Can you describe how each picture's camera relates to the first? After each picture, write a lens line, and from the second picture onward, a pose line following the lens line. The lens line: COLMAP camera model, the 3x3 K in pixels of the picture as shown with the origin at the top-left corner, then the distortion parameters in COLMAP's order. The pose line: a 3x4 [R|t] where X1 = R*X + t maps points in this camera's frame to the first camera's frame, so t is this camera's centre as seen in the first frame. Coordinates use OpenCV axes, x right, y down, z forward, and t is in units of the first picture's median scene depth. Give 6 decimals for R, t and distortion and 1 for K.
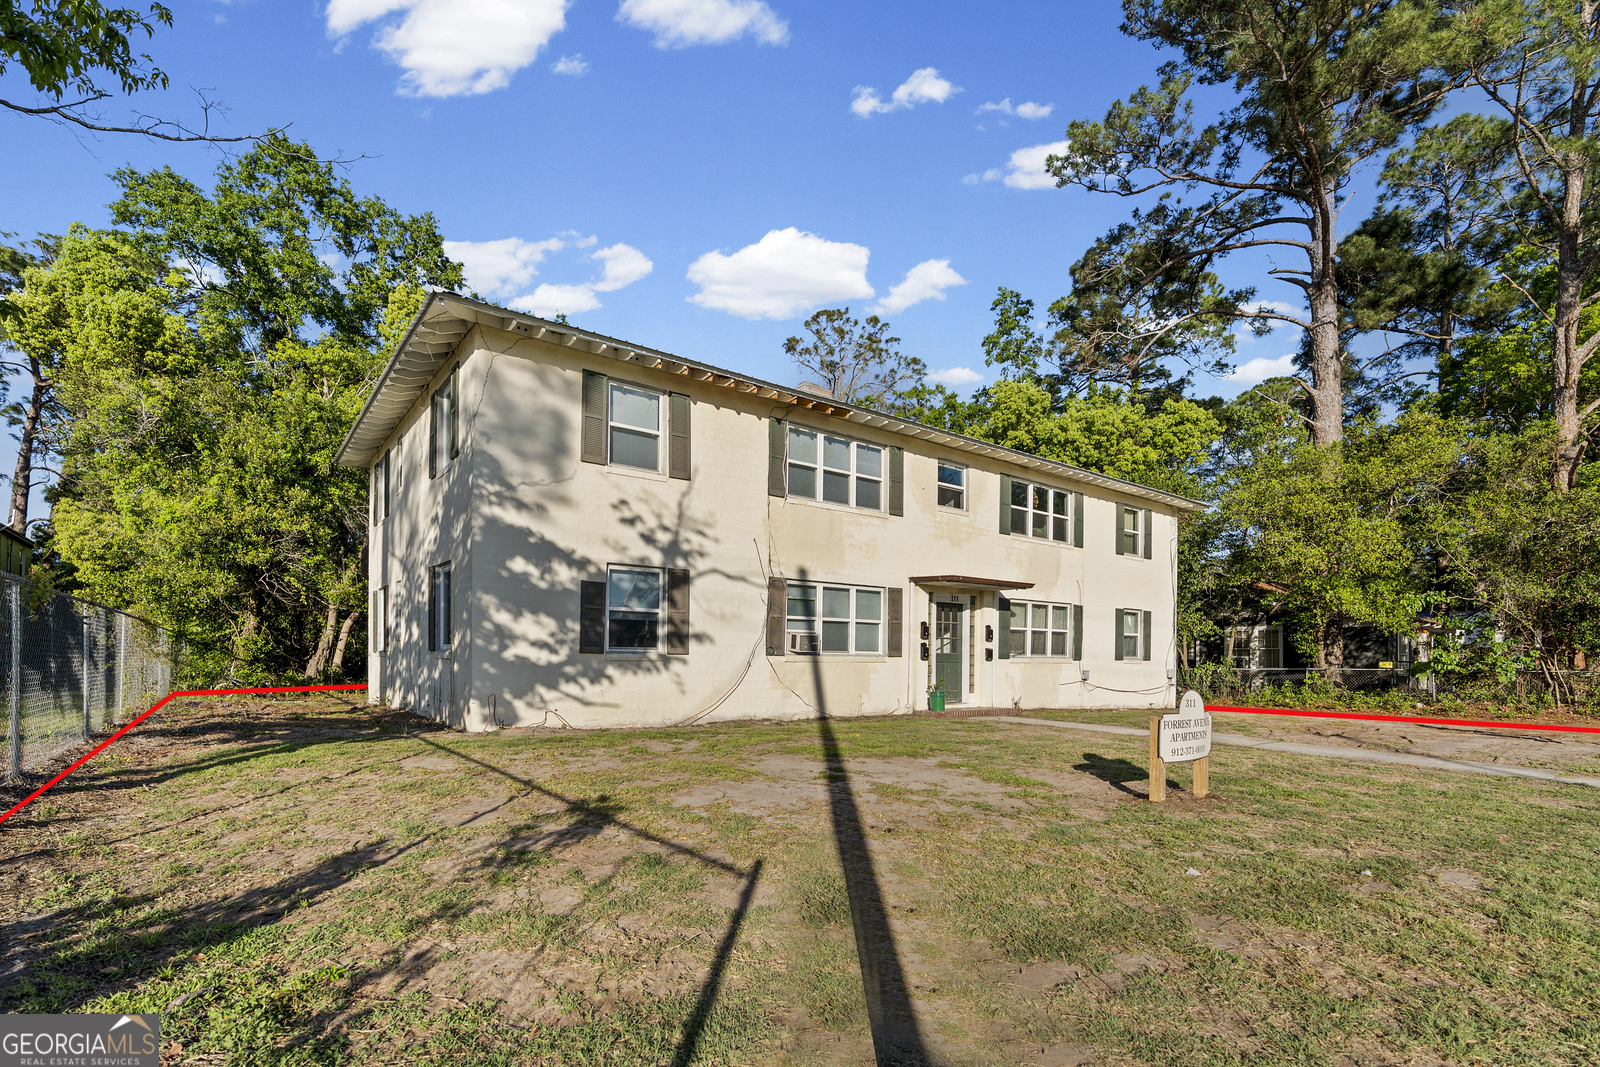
lens RADIAL K [[943.5, 0, 798.5], [0, 943.5, 661.8], [0, 0, 1]] dist [-0.001681, 0.000366]
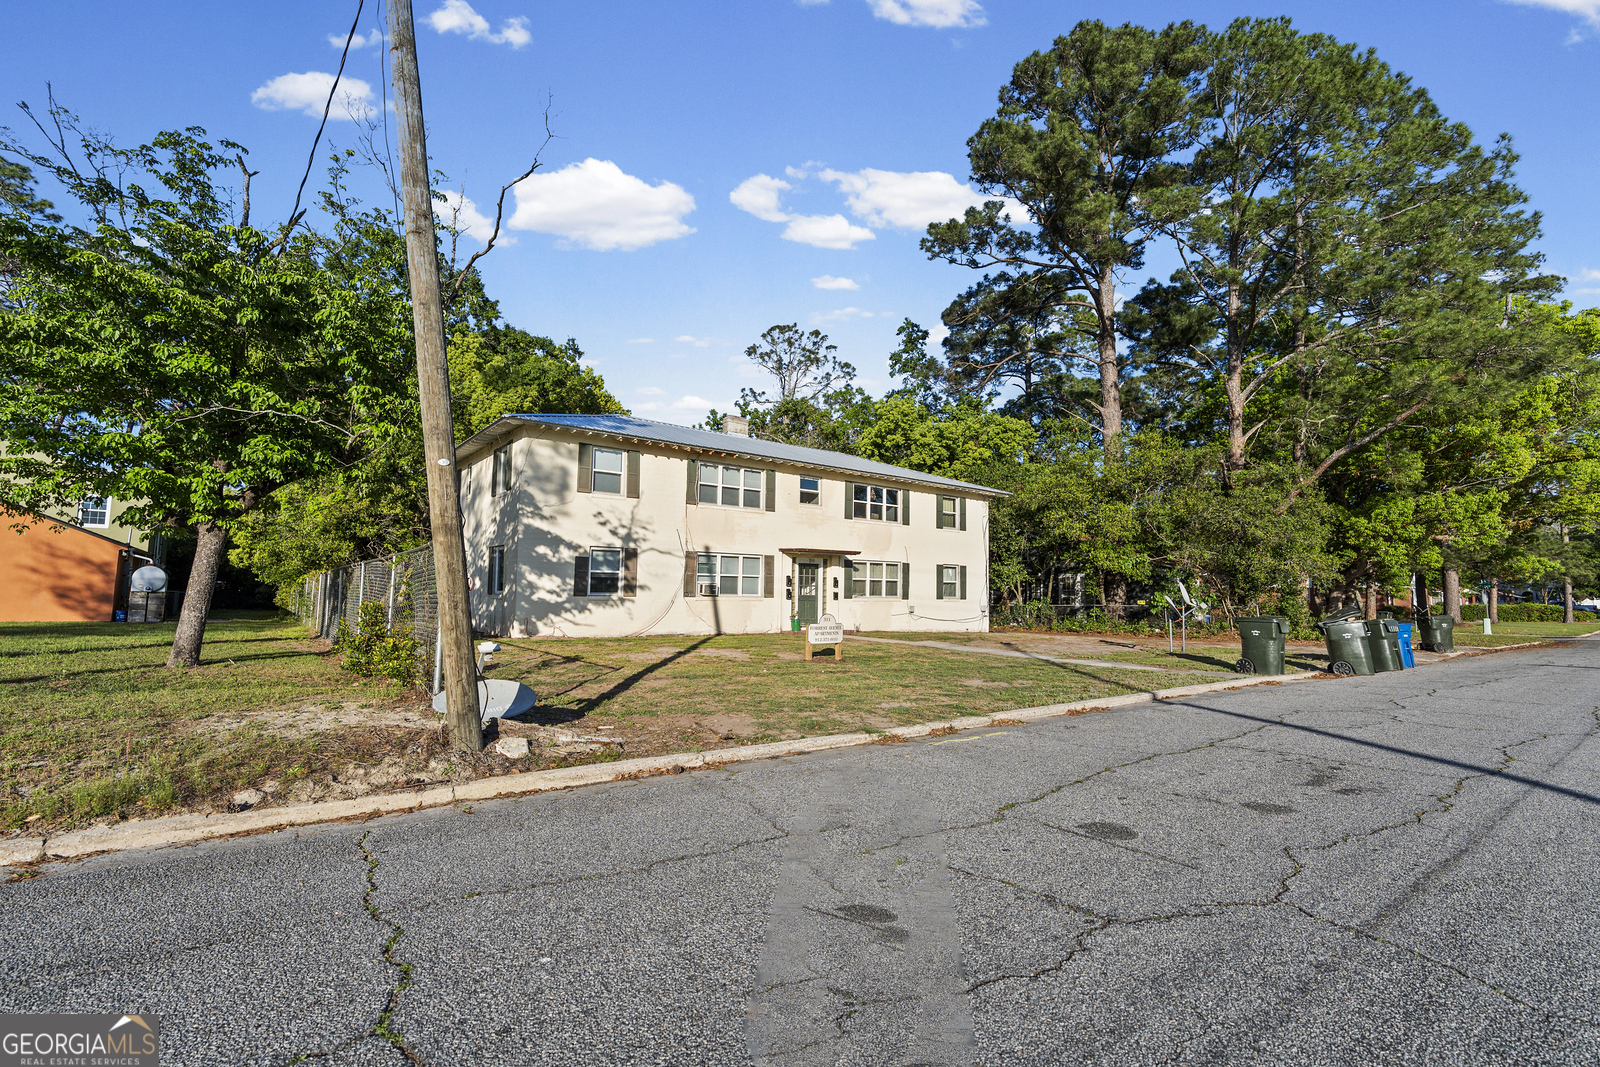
lens RADIAL K [[1016.0, 0, 846.6], [0, 1016.0, 506.9], [0, 0, 1]] dist [0.002147, -0.001025]
pose [[0.999792, 0.003346, 0.020105, 0.204911], [-0.001586, 0.996214, -0.086920, -0.008962], [-0.020320, 0.086870, 0.996012, -0.785919]]
